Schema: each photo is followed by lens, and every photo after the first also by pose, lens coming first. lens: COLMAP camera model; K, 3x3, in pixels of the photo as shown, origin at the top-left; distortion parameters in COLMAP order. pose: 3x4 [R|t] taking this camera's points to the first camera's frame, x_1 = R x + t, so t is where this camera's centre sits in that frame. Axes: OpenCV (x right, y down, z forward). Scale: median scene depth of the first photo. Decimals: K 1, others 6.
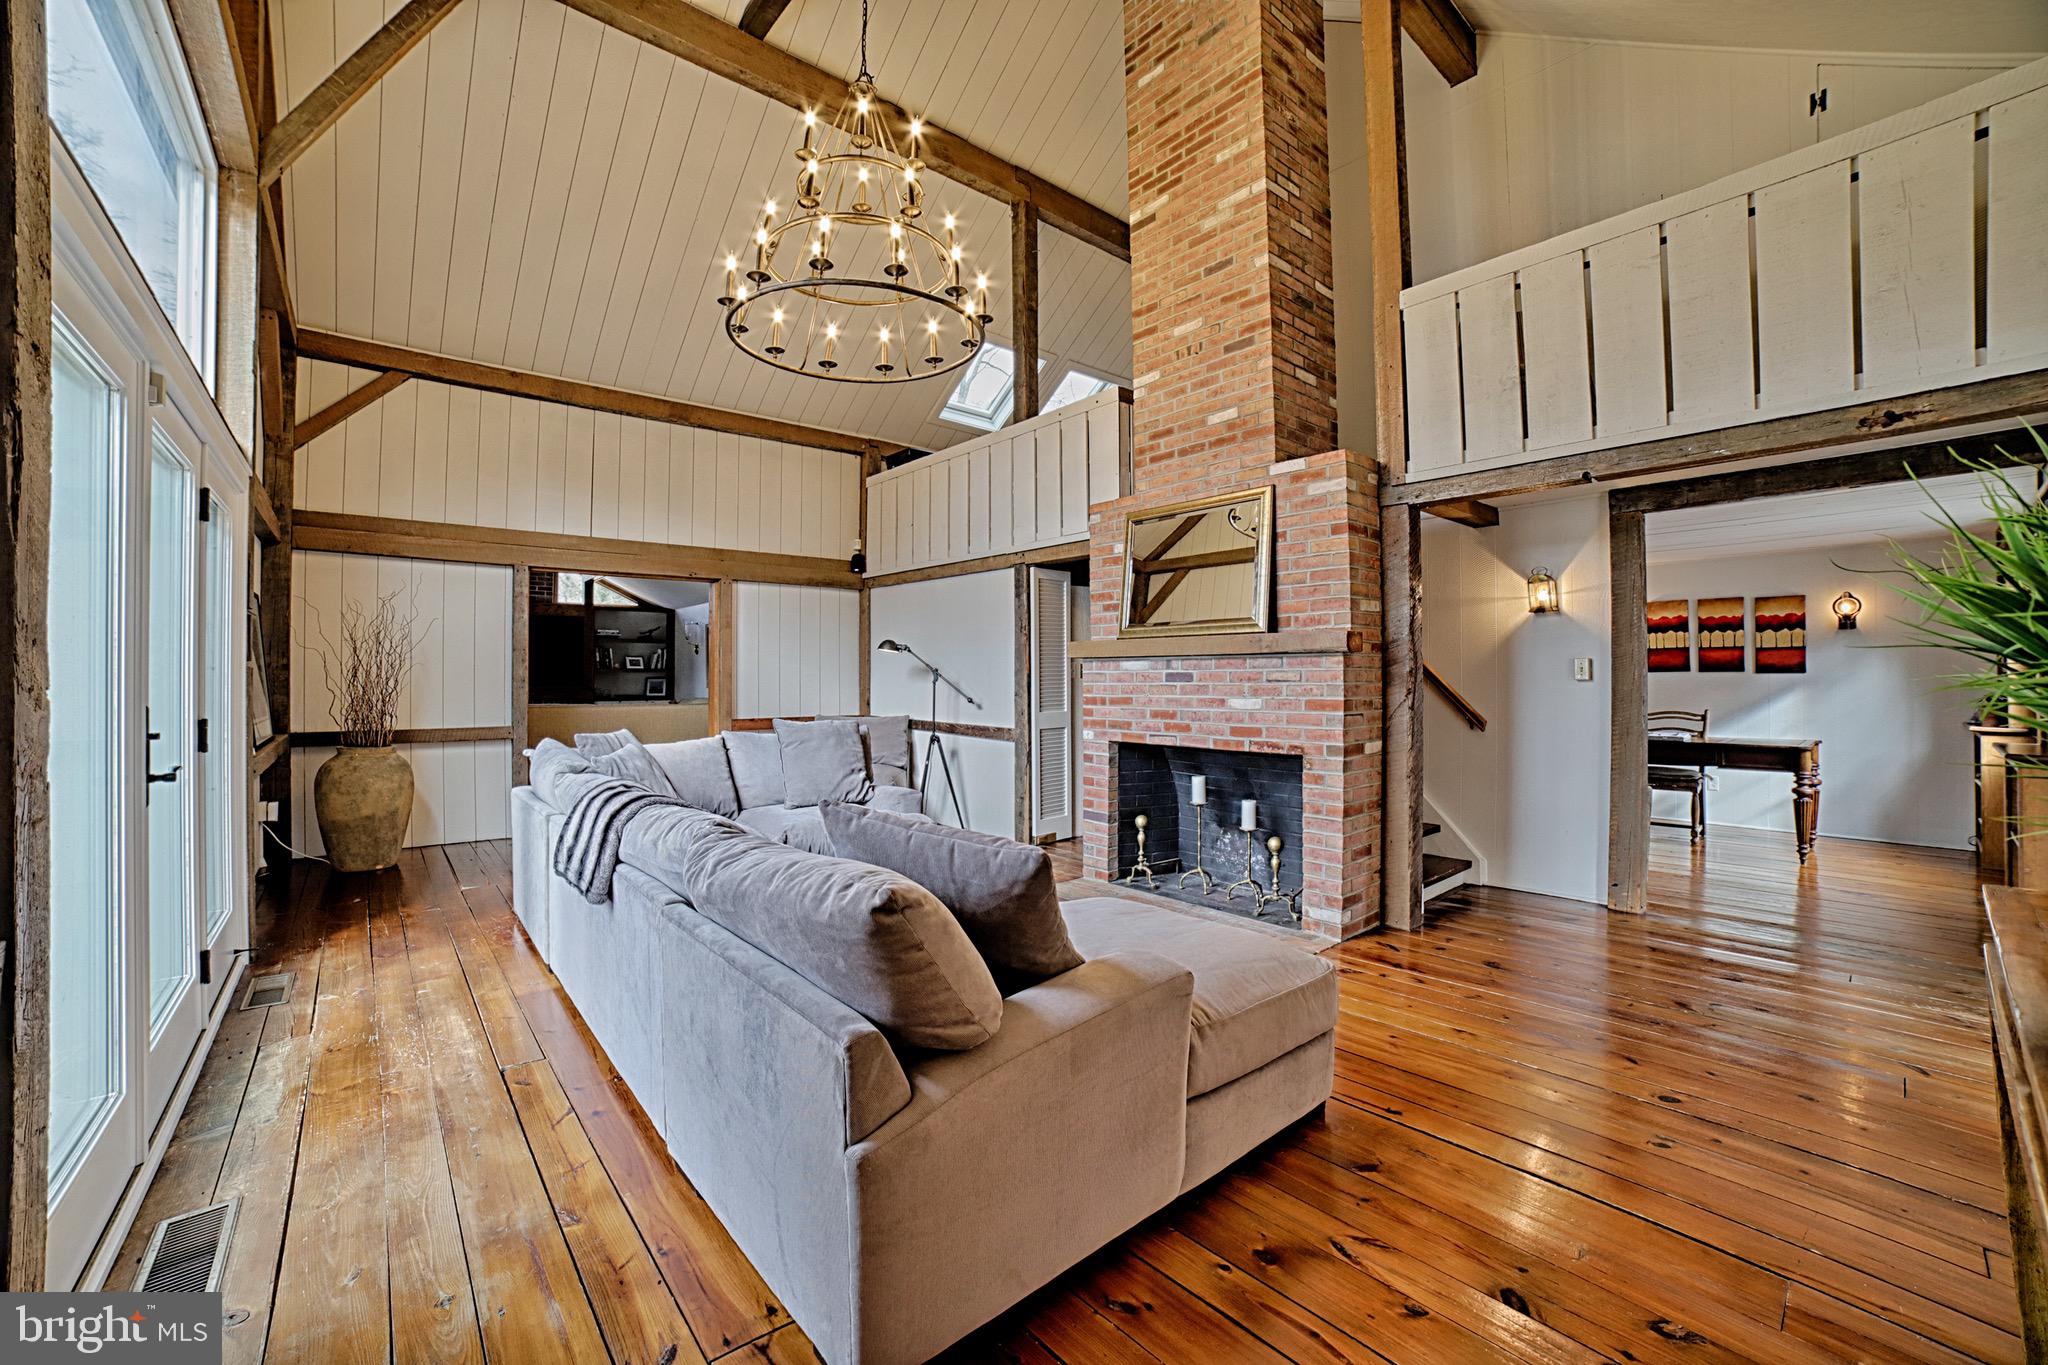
lens RADIAL K [[809.4, 0, 1015.0], [0, 809.4, 672.2], [0, 0, 1]] dist [-0.110338, 0.037891]
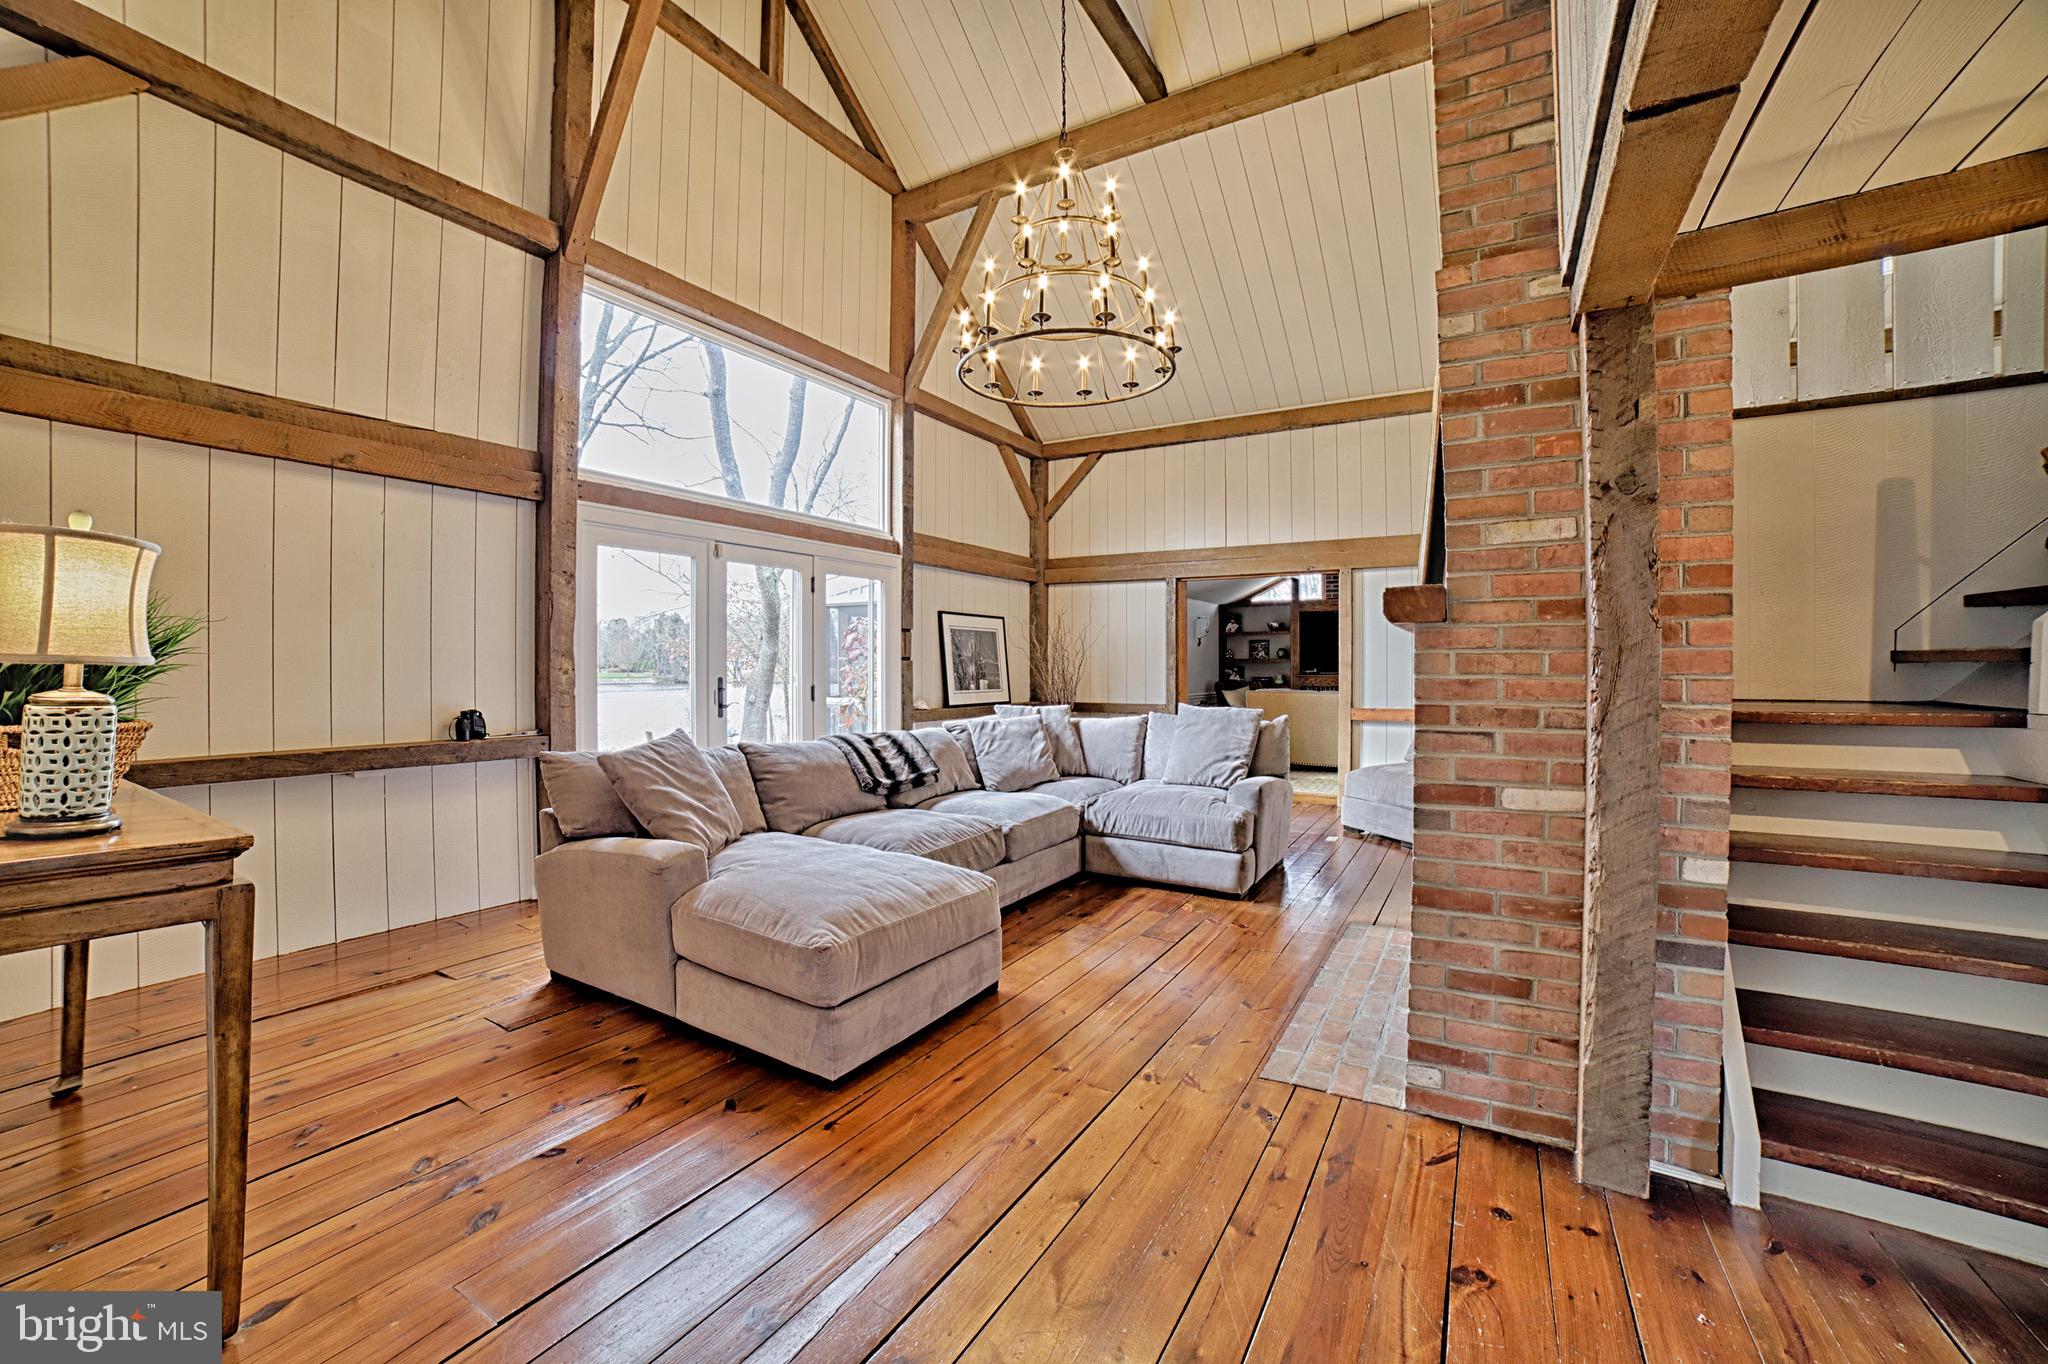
lens RADIAL K [[809.4, 0, 1015.0], [0, 809.4, 671.7], [0, 0, 1]] dist [-0.110338, 0.037891]
pose [[0.334594, 0.005492, -0.942347, 0.839621], [0.008792, 0.999921, 0.008949, 0.002677], [0.942321, -0.011279, 0.334519, 0.511961]]
